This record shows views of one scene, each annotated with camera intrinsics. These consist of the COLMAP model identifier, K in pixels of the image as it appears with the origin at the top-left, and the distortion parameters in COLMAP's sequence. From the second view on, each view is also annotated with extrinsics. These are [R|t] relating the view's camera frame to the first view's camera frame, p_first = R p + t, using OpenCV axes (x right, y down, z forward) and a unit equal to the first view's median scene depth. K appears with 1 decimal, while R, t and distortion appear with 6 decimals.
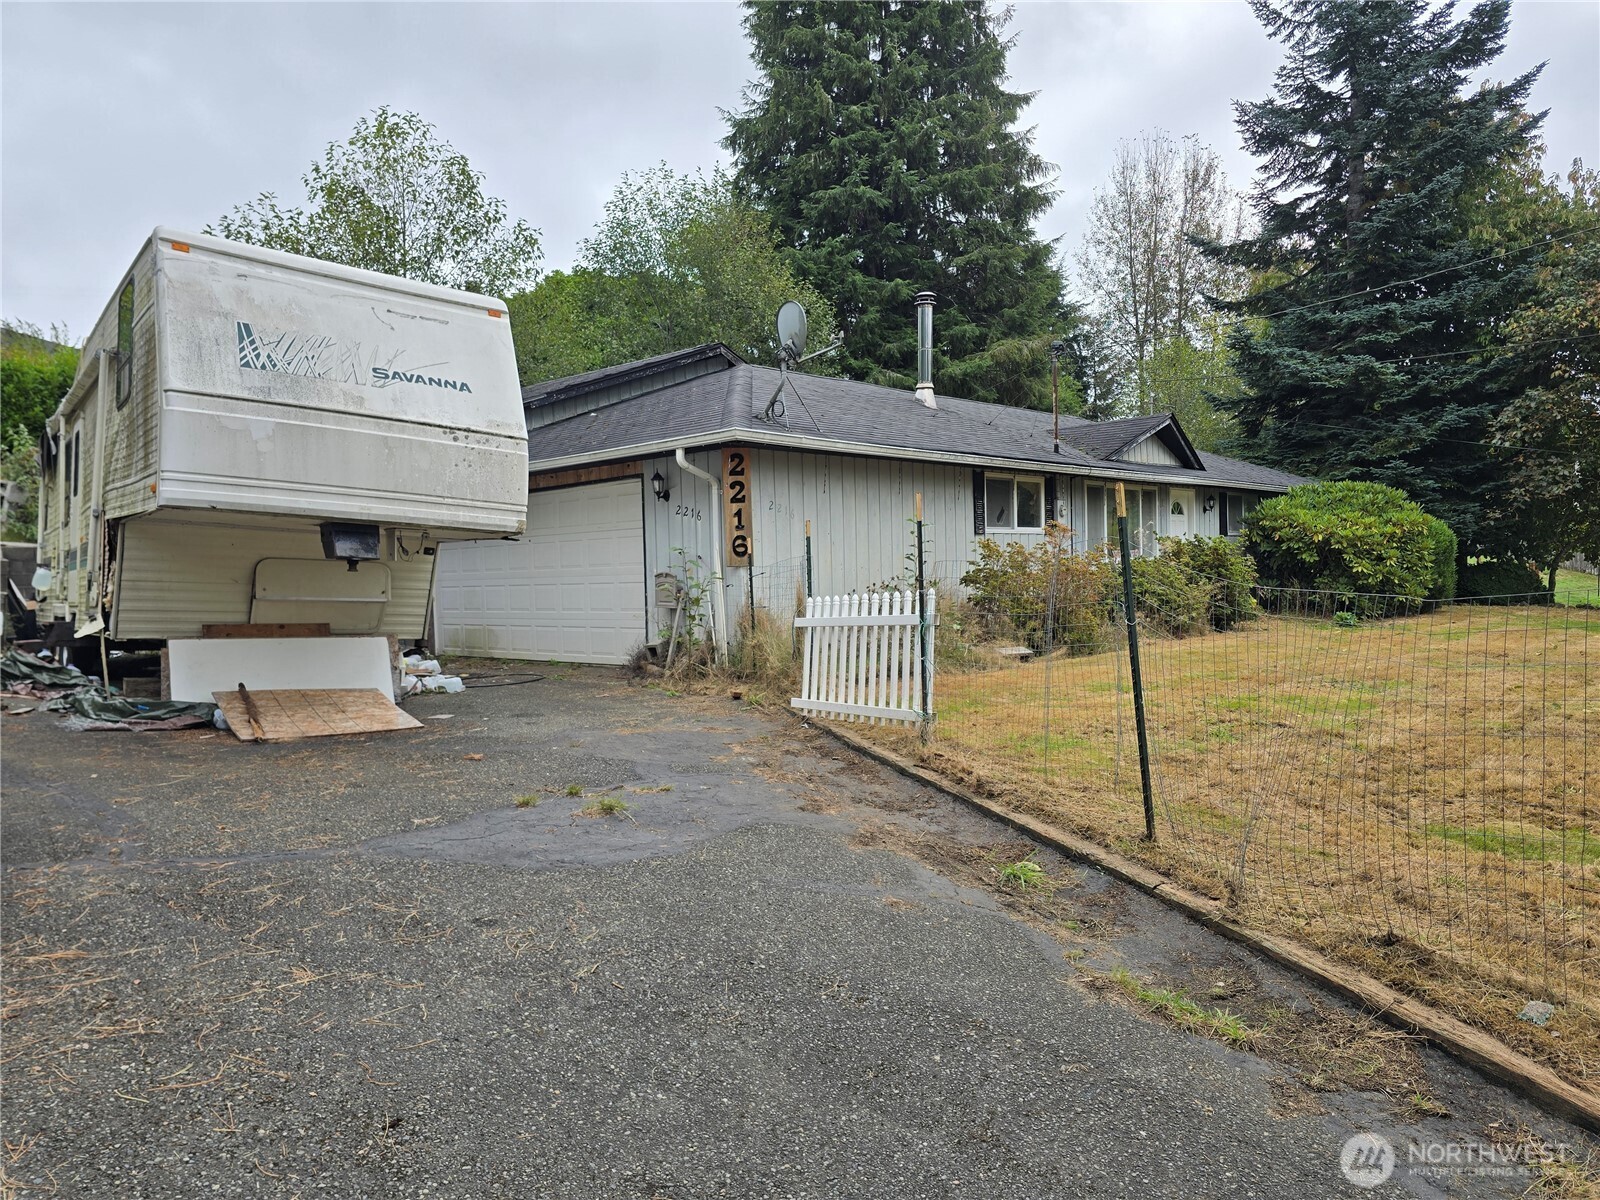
lens RADIAL K [[1069.3, 0, 800.0], [0, 1069.3, 600.0], [0, 0, 1]] dist [0.002600, 0.000530]
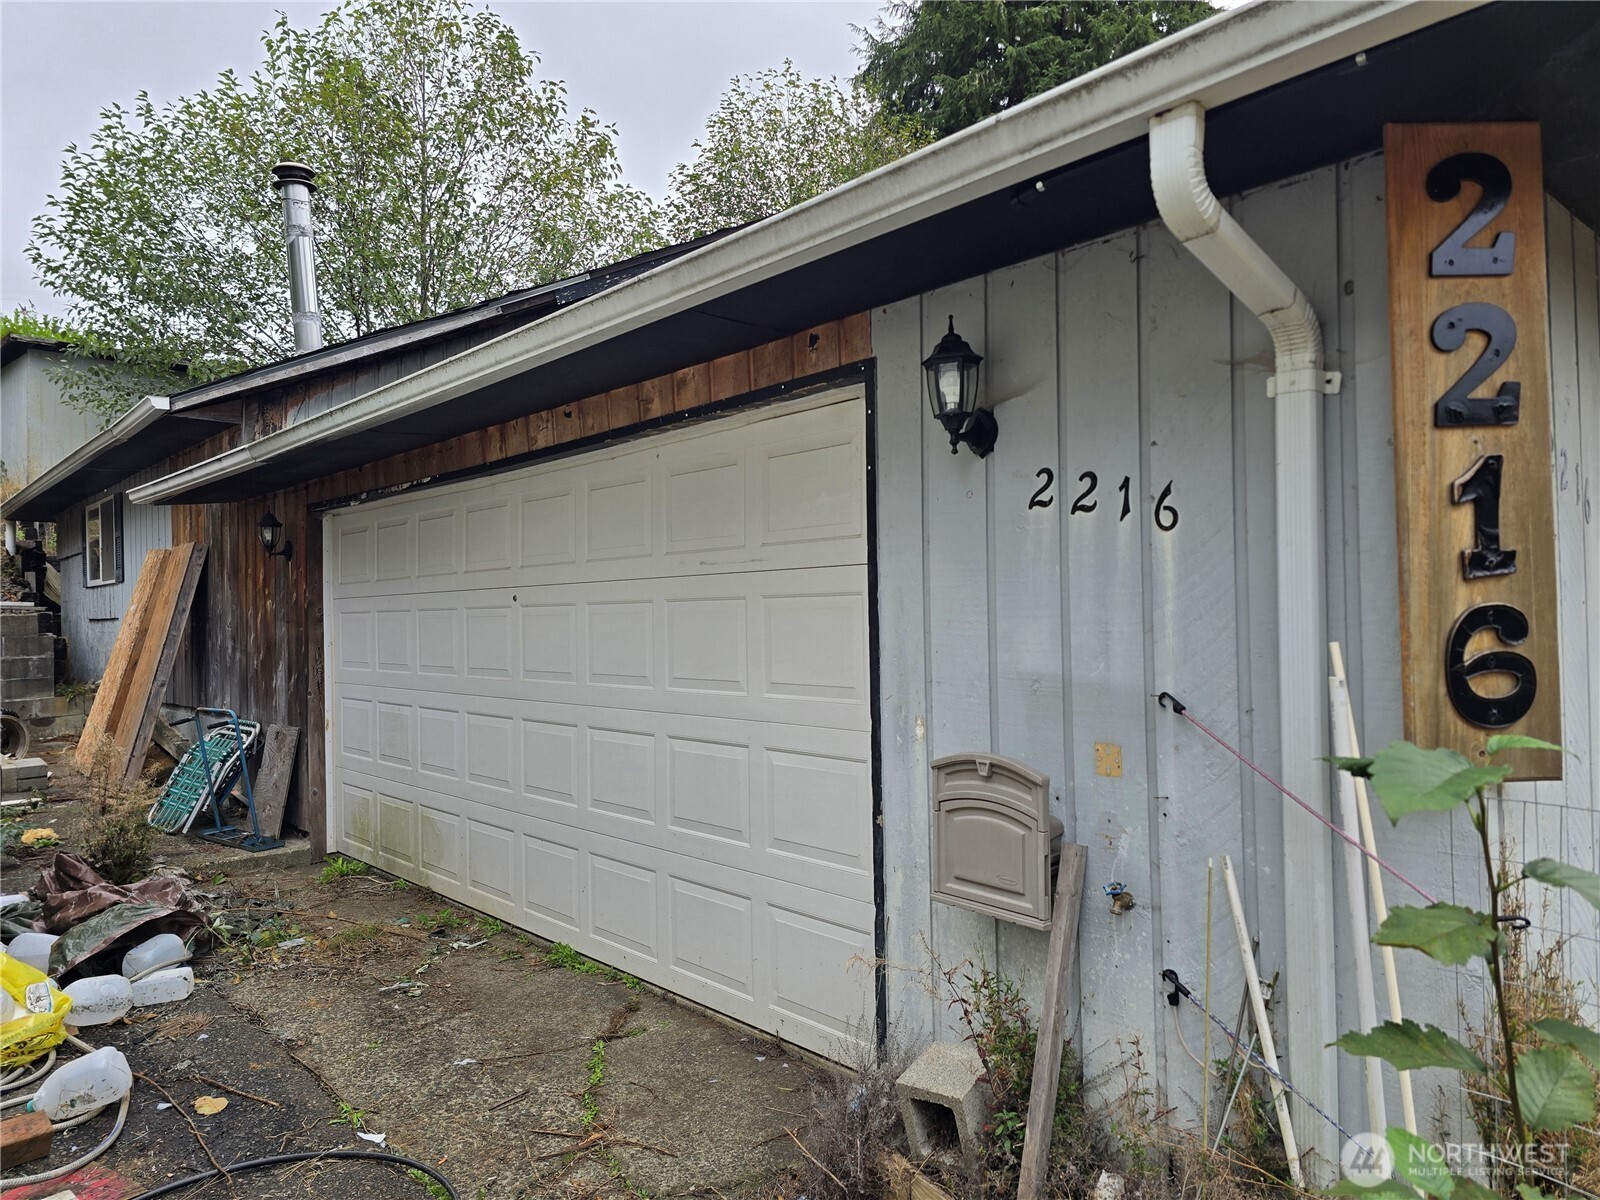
lens RADIAL K [[1069.3, 0, 800.0], [0, 1069.3, 600.0], [0, 0, 1]] dist [0.002600, 0.000530]
pose [[0.996330, 0.005018, -0.085447, -0.145635], [-0.007830, 0.999437, -0.032615, -0.051254], [0.085235, 0.033164, 0.995809, 0.755930]]
